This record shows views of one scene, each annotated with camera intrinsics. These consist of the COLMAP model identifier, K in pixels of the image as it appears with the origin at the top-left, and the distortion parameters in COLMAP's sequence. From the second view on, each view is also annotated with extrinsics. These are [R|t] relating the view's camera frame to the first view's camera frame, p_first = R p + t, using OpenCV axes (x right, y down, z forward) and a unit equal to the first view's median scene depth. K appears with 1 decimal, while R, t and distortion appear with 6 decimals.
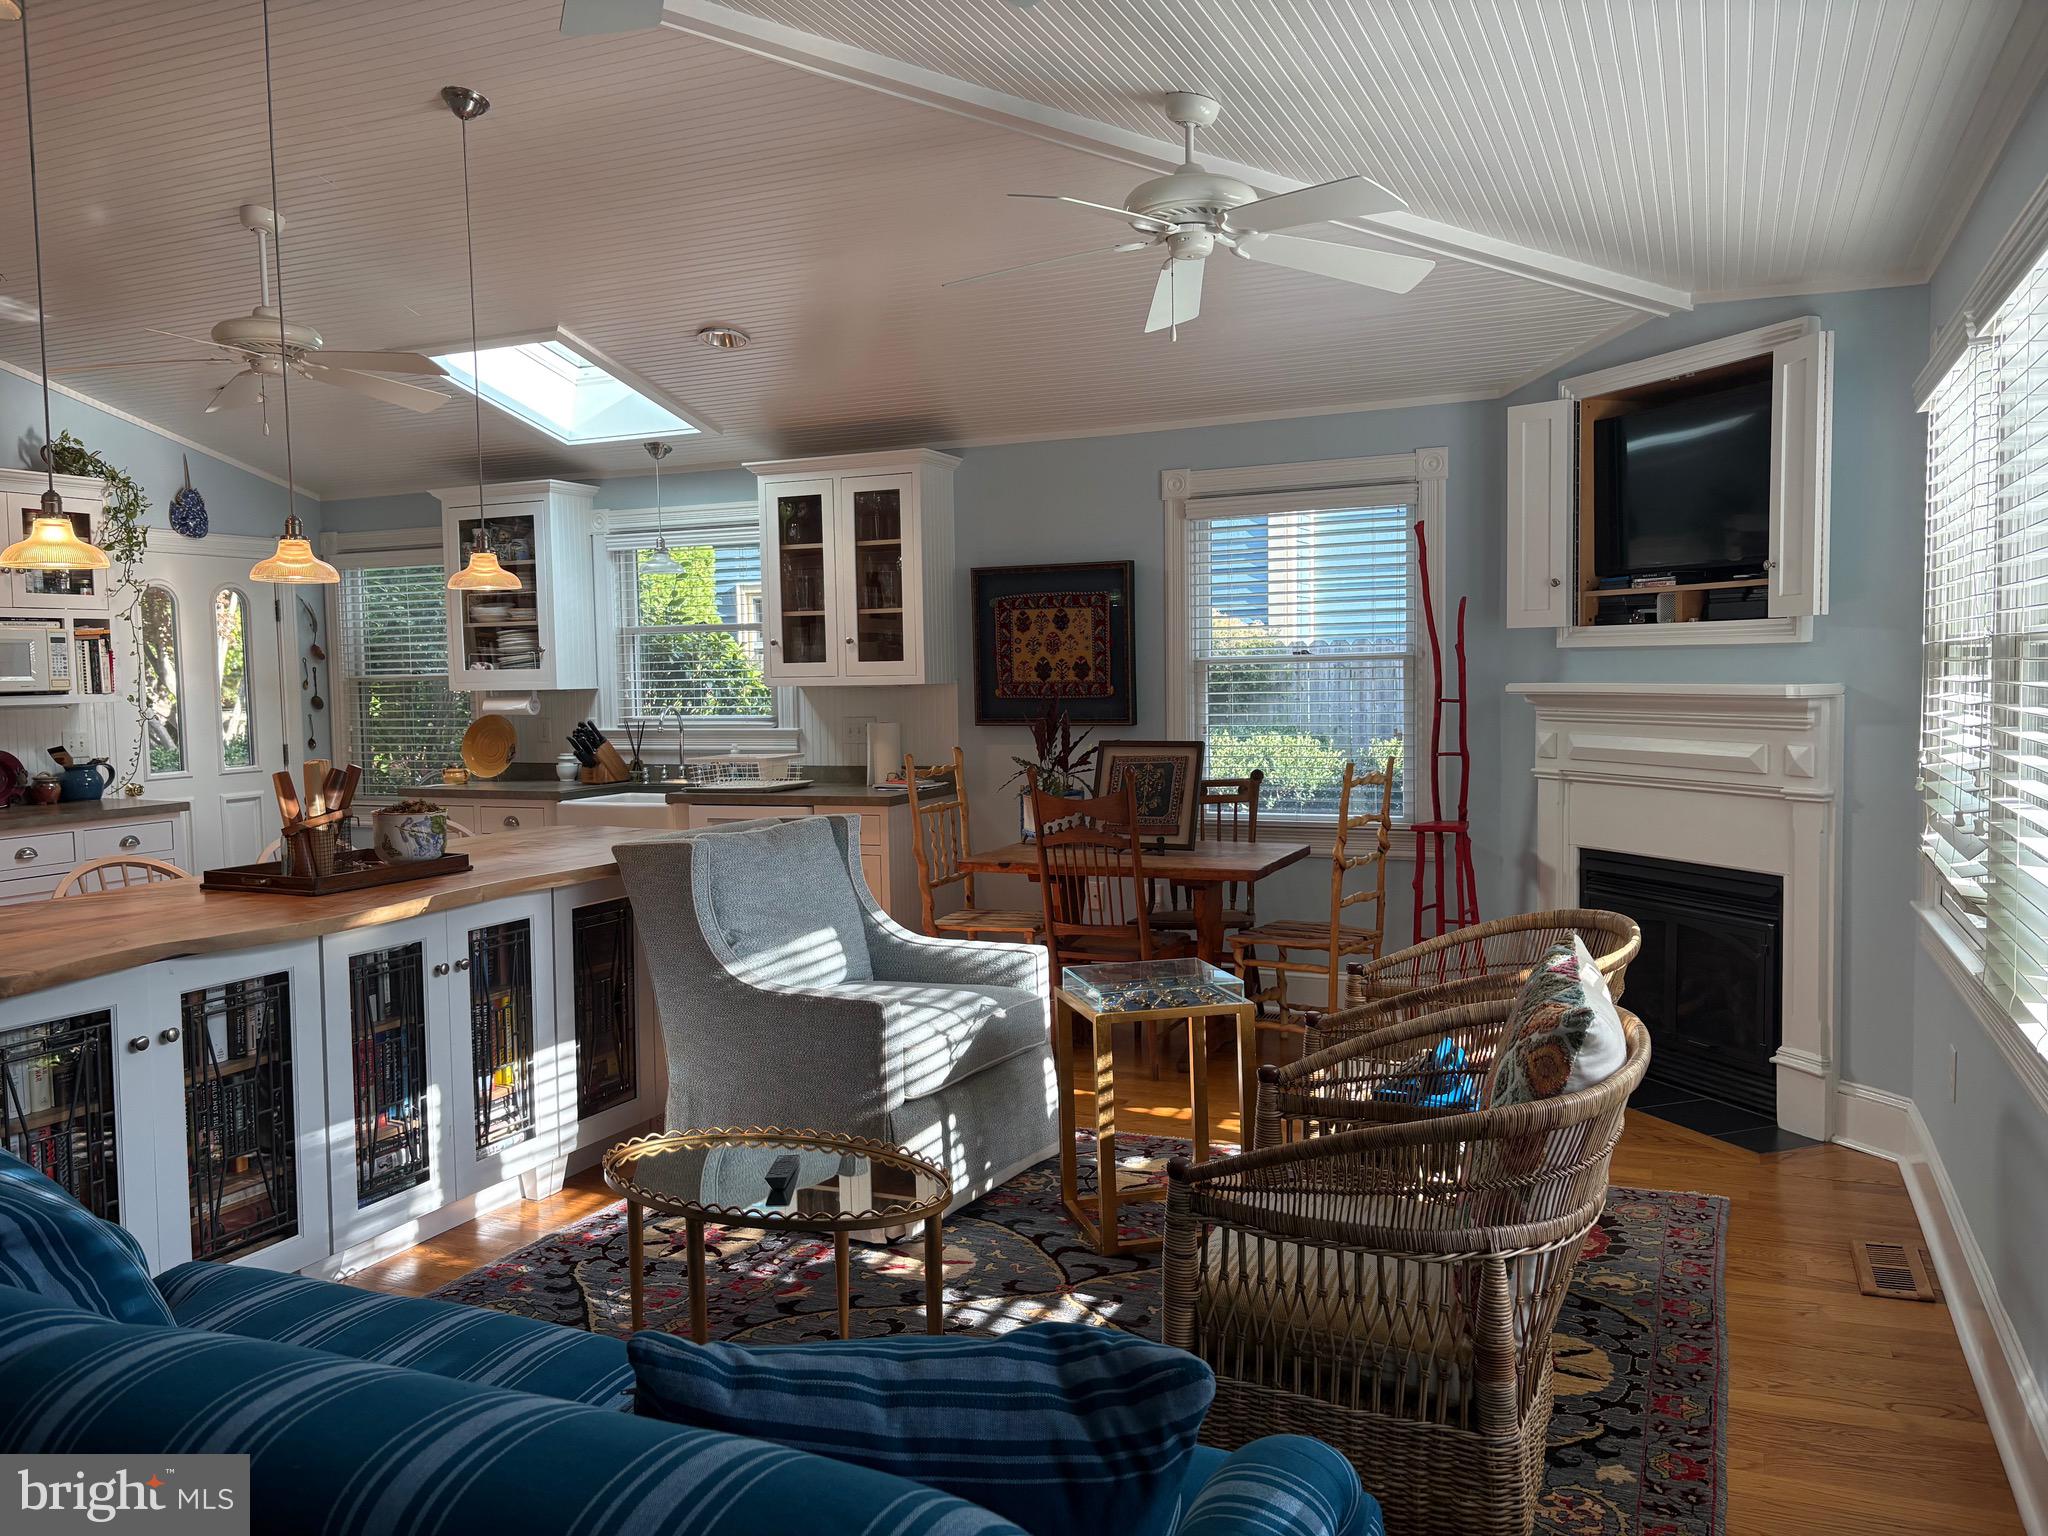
lens RADIAL K [[1565.6, 0, 1012.8], [0, 1565.6, 772.4], [0, 0, 1]] dist [0.063052, -0.057390]
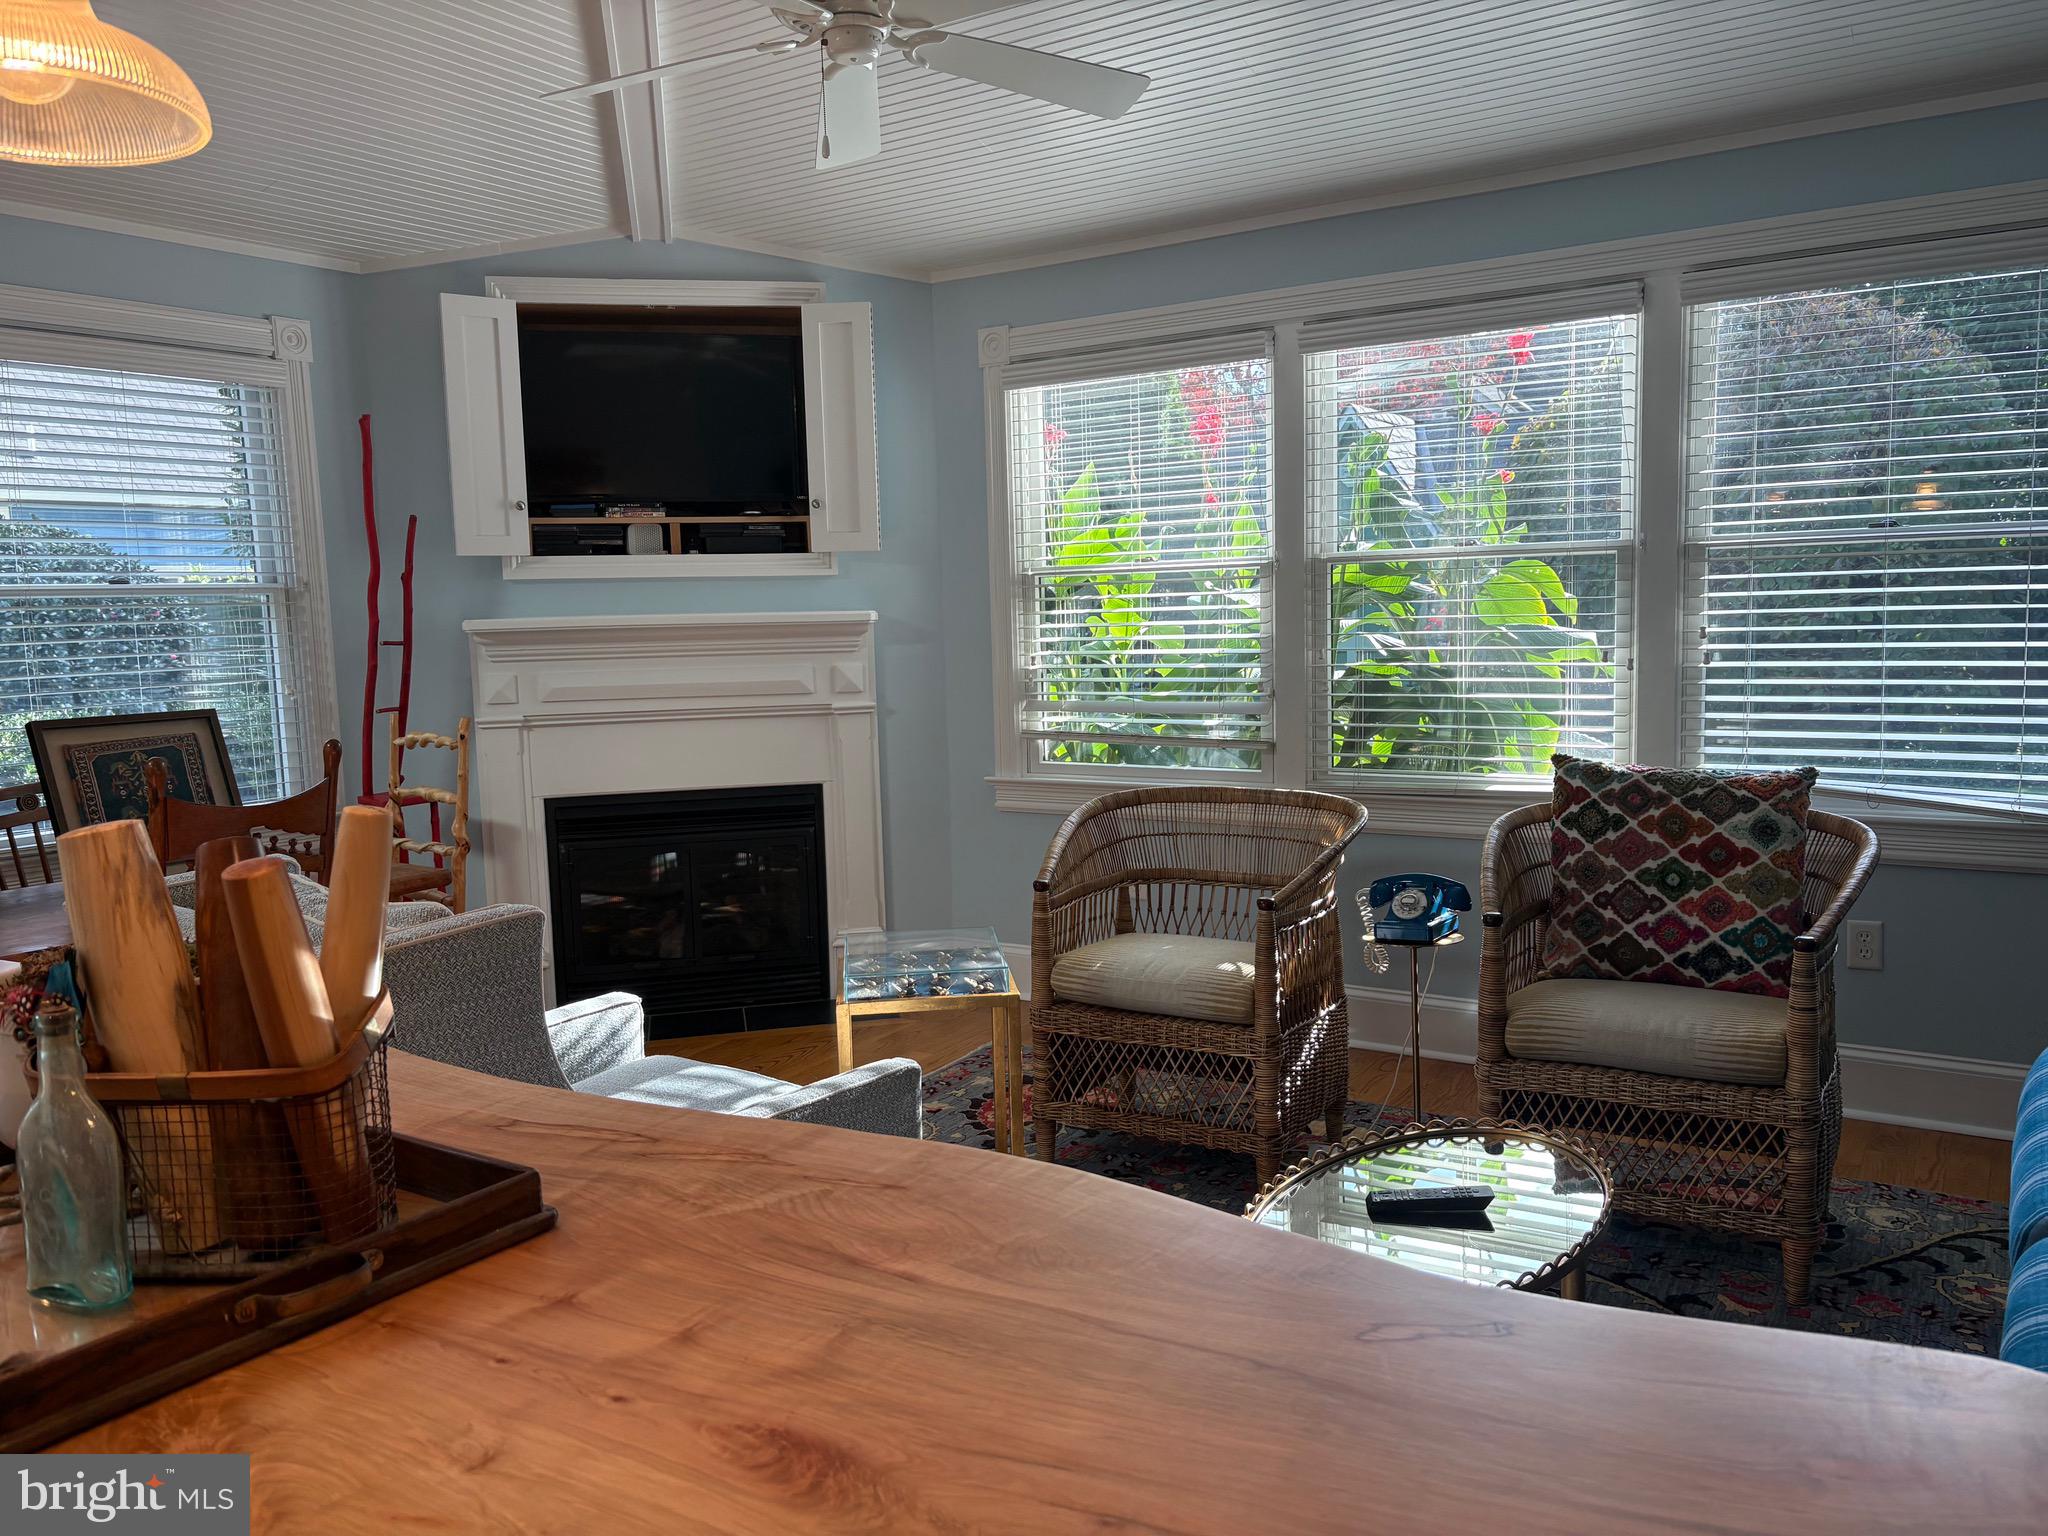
lens RADIAL K [[1565.6, 0, 1012.6], [0, 1565.6, 758.2], [0, 0, 1]] dist [0.063052, -0.057390]
pose [[0.164567, -0.087898, 0.982442, -0.517407], [0.089019, 0.993280, 0.073957, -0.020401], [-0.982341, 0.075285, 0.171286, 0.608279]]
